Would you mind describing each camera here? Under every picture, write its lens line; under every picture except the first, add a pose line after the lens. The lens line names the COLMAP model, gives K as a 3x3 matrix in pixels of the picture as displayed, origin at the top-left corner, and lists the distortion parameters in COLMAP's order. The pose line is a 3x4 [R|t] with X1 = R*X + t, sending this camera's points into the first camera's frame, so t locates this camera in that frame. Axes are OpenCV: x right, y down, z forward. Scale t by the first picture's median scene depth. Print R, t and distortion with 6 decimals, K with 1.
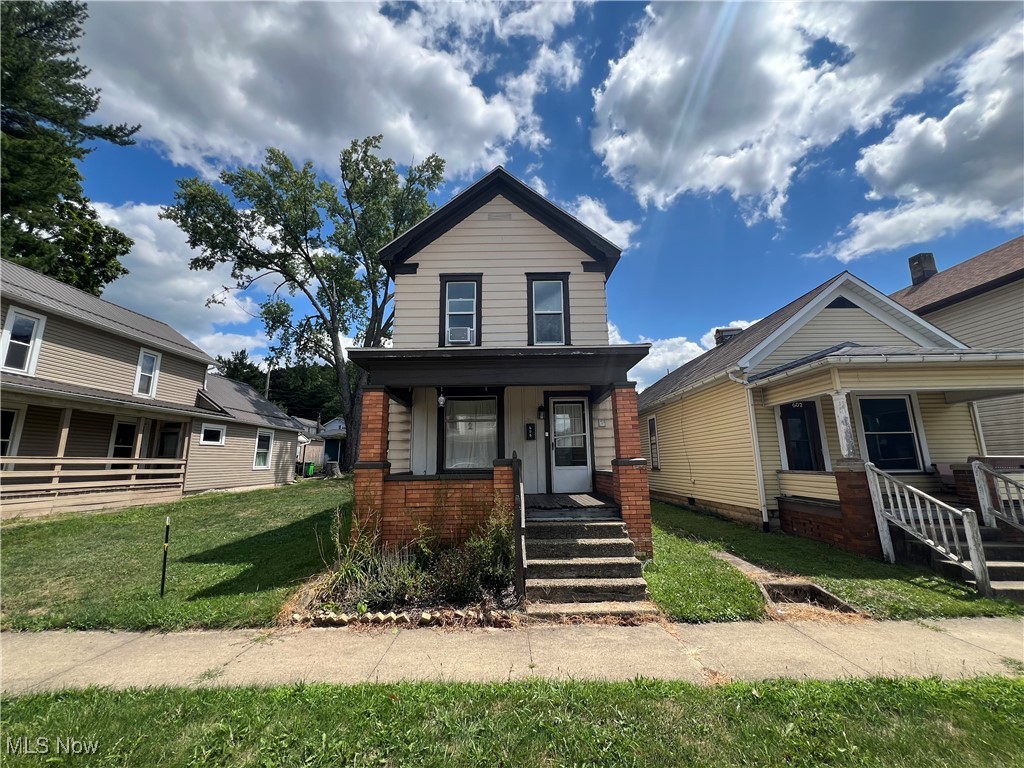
lens RADIAL K [[406.5, 0, 507.5], [0, 406.5, 381.8], [0, 0, 1]] dist [0.002939, 0.000144]
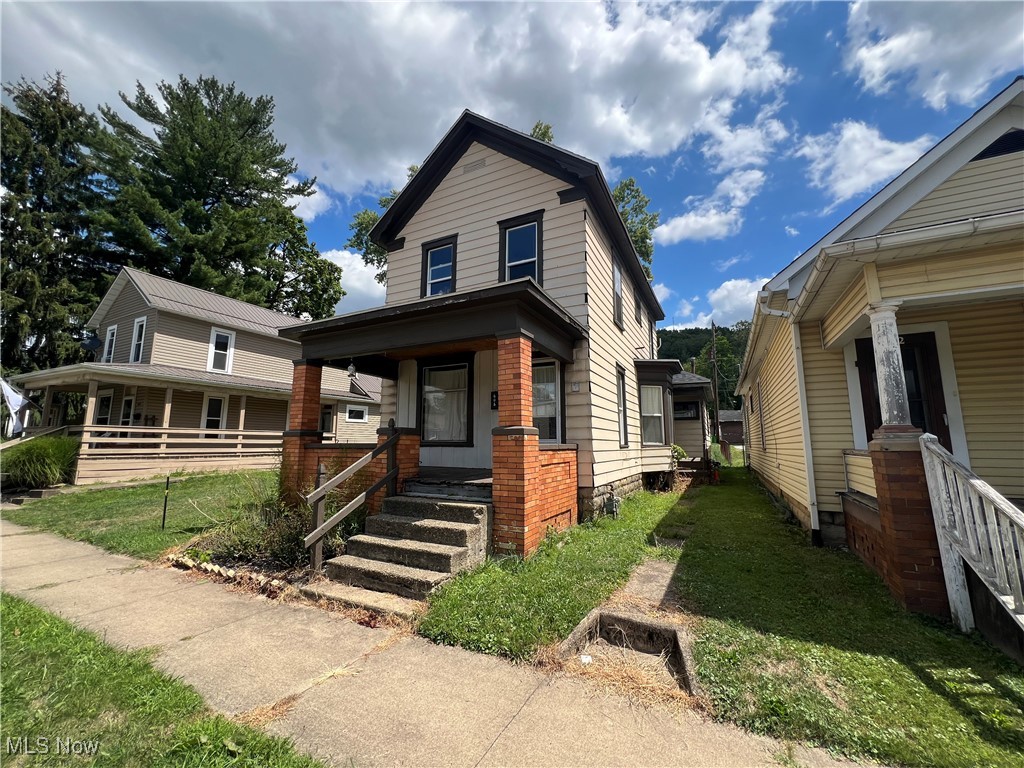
lens RADIAL K [[406.5, 0, 512.9], [0, 406.5, 381.7], [0, 0, 1]] dist [0.002939, 0.000144]
pose [[0.890574, -0.052151, -0.451838, 0.454166], [0.073518, 0.996847, 0.029849, 0.053430], [0.448857, -0.059801, 0.891600, 0.208184]]
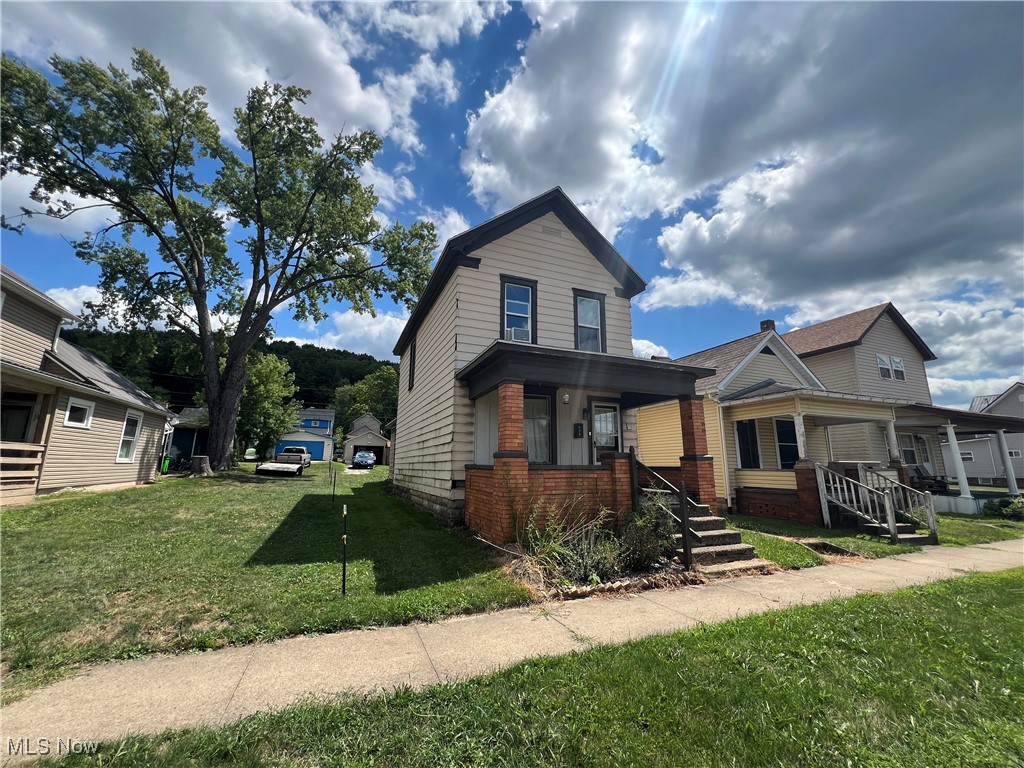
lens RADIAL K [[406.5, 0, 503.4], [0, 406.5, 383.3], [0, 0, 1]] dist [0.002939, 0.000144]
pose [[0.920046, 0.097906, 0.379380, -0.525584], [-0.094944, 0.995128, -0.026559, 0.038626], [-0.380132, -0.011584, 0.924860, 0.039851]]
